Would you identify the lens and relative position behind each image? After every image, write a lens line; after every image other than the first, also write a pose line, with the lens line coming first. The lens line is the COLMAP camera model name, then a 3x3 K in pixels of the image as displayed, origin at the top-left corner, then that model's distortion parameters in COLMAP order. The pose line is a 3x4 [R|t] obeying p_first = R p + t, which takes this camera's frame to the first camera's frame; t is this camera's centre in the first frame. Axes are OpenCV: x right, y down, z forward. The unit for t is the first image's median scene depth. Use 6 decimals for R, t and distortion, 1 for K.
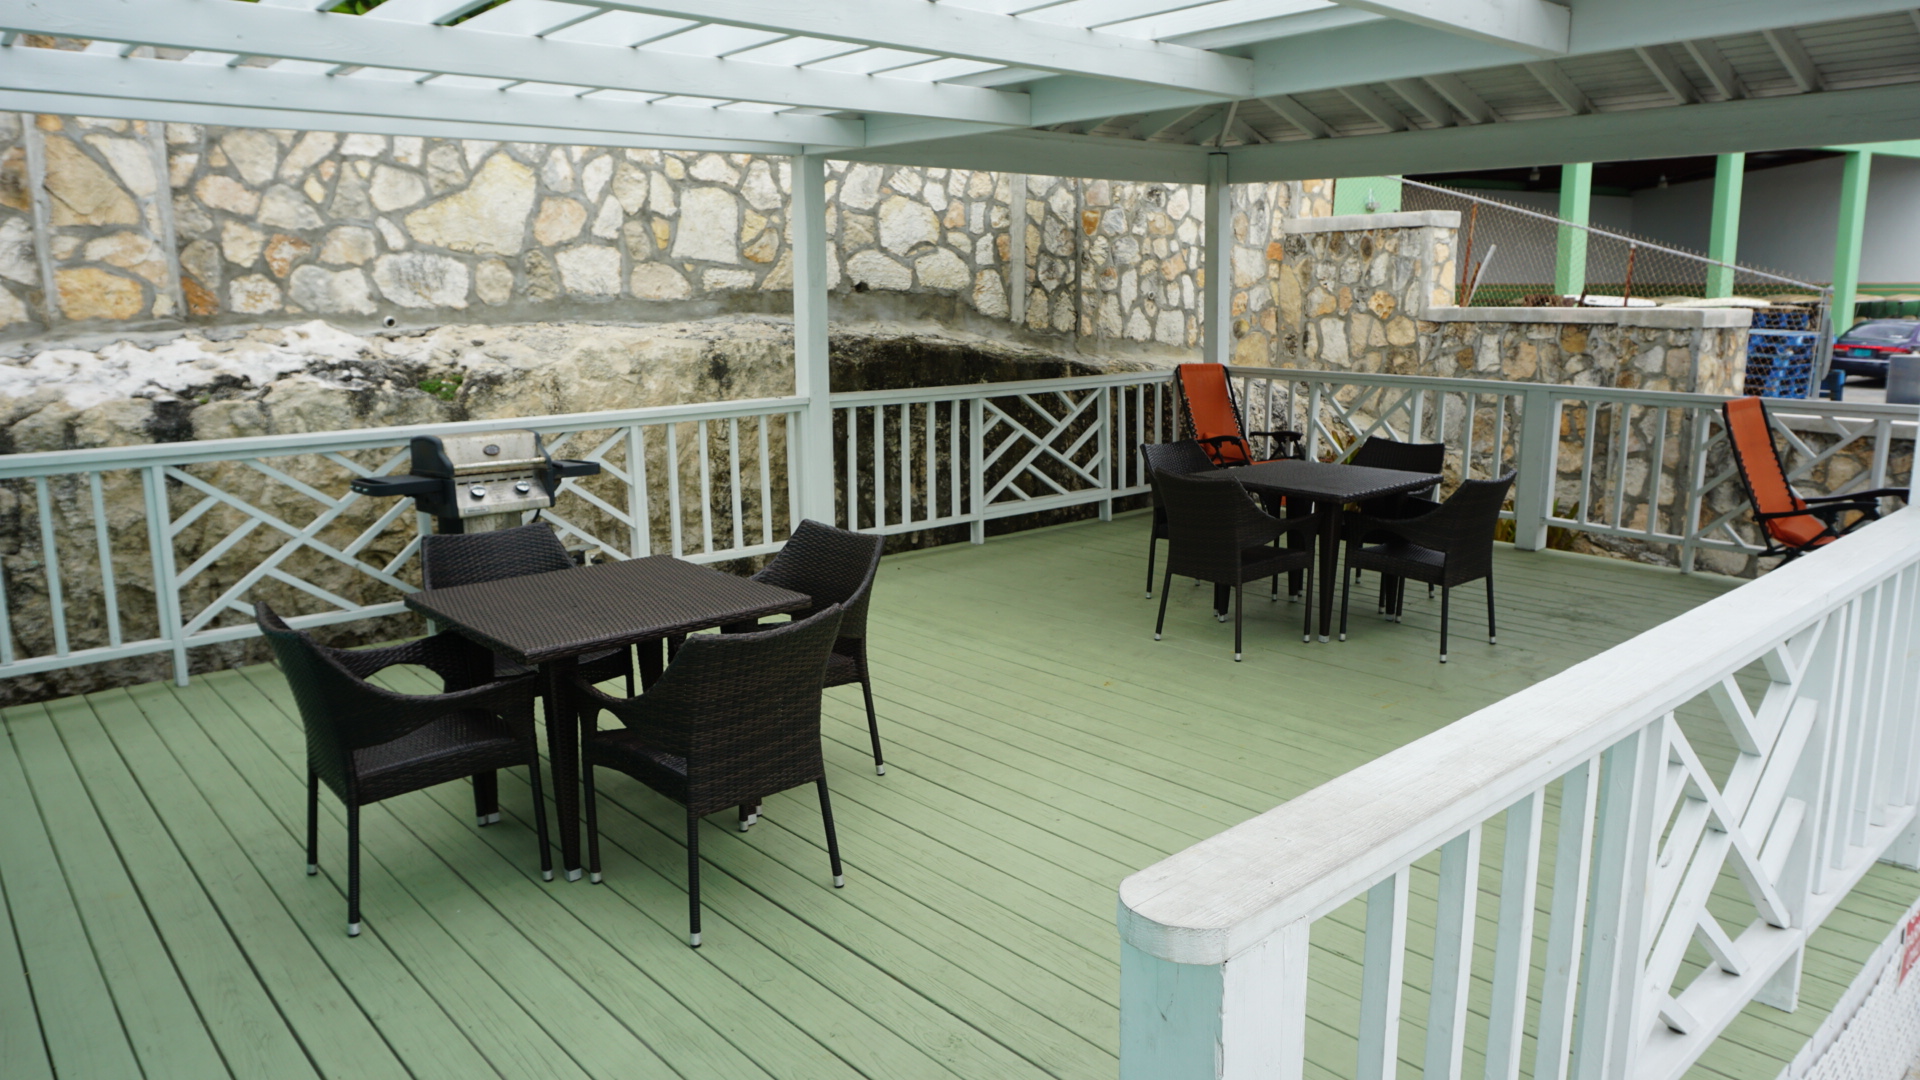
lens RADIAL K [[1287.1, 0, 962.9], [0, 1287.1, 539.9], [0, 0, 1]] dist [-0.060917, 0.032151]
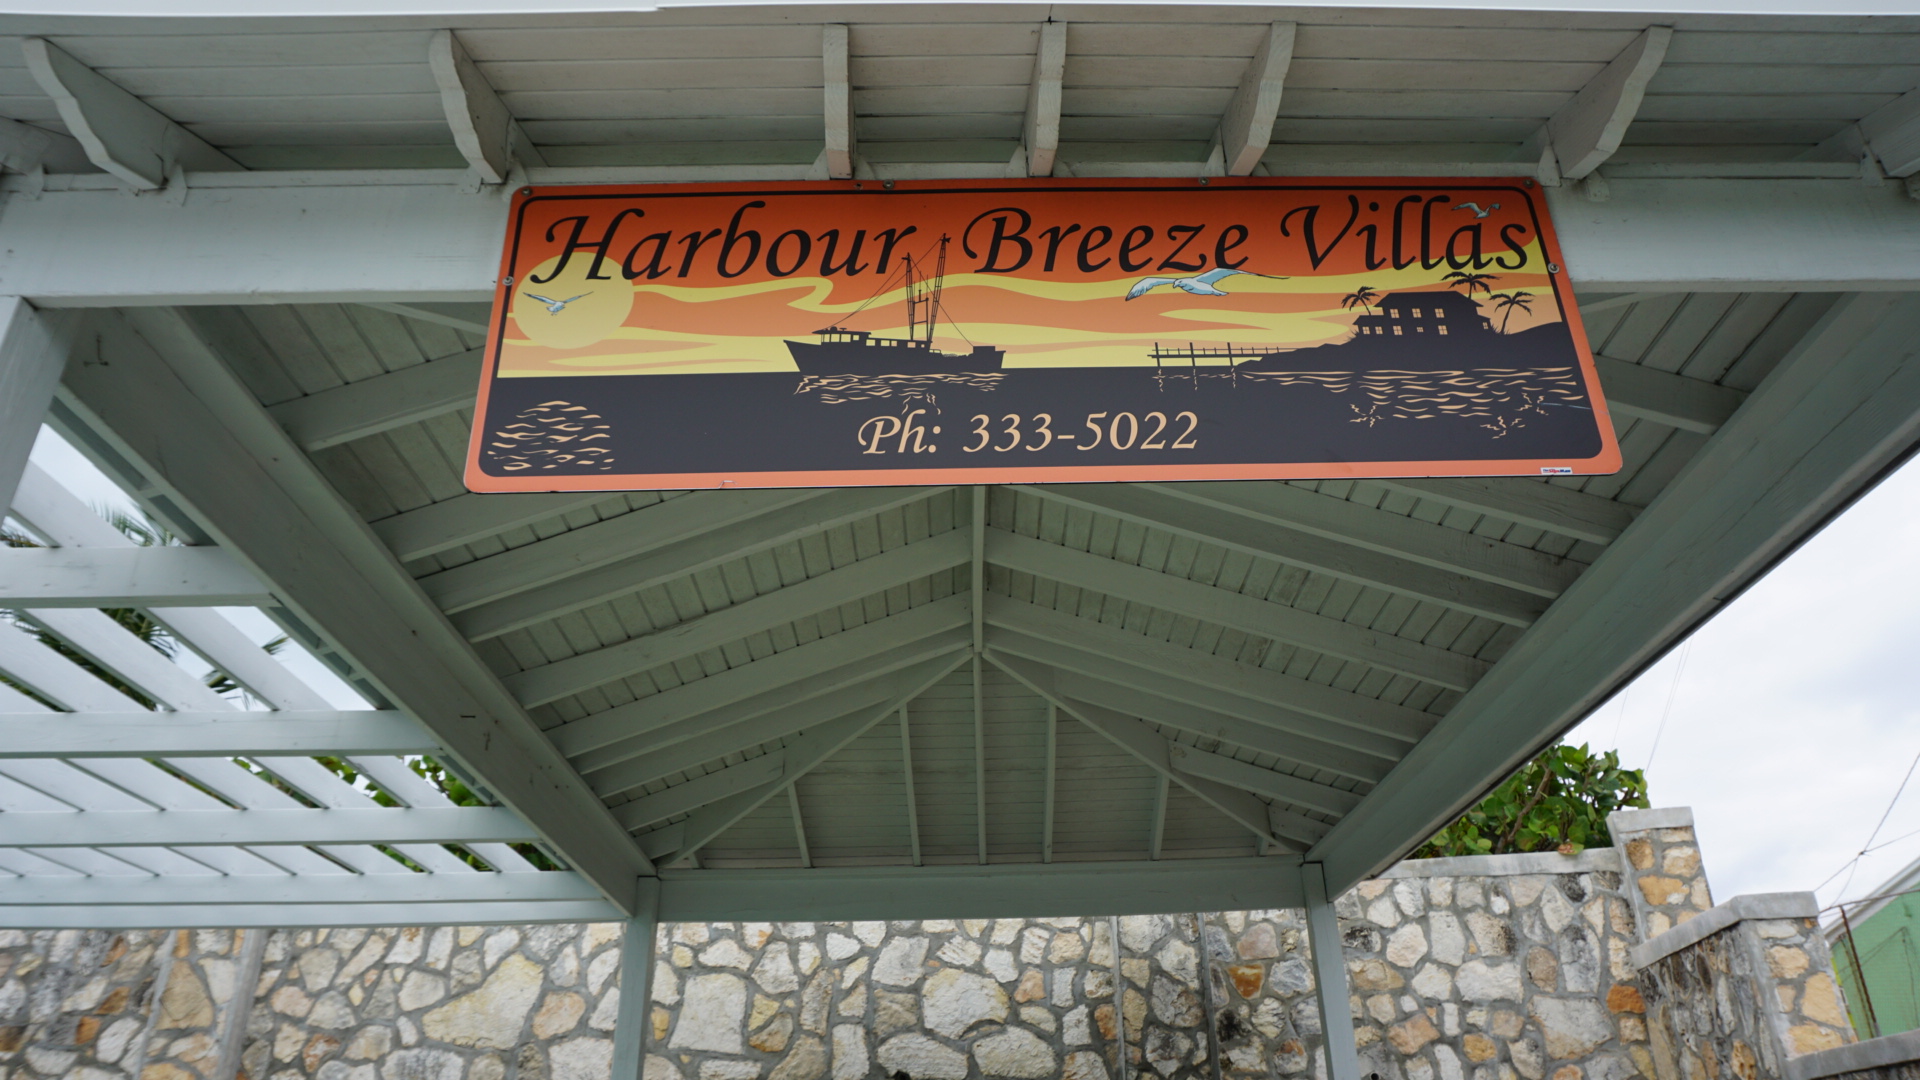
lens RADIAL K [[1287.1, 0, 971.5], [0, 1287.1, 532.3], [0, 0, 1]] dist [-0.060917, 0.032151]
pose [[0.757803, -0.309291, -0.574521, 0.600951], [-0.111960, 0.805816, -0.581485, -0.000414], [0.642806, 0.504975, 0.576022, 0.378443]]
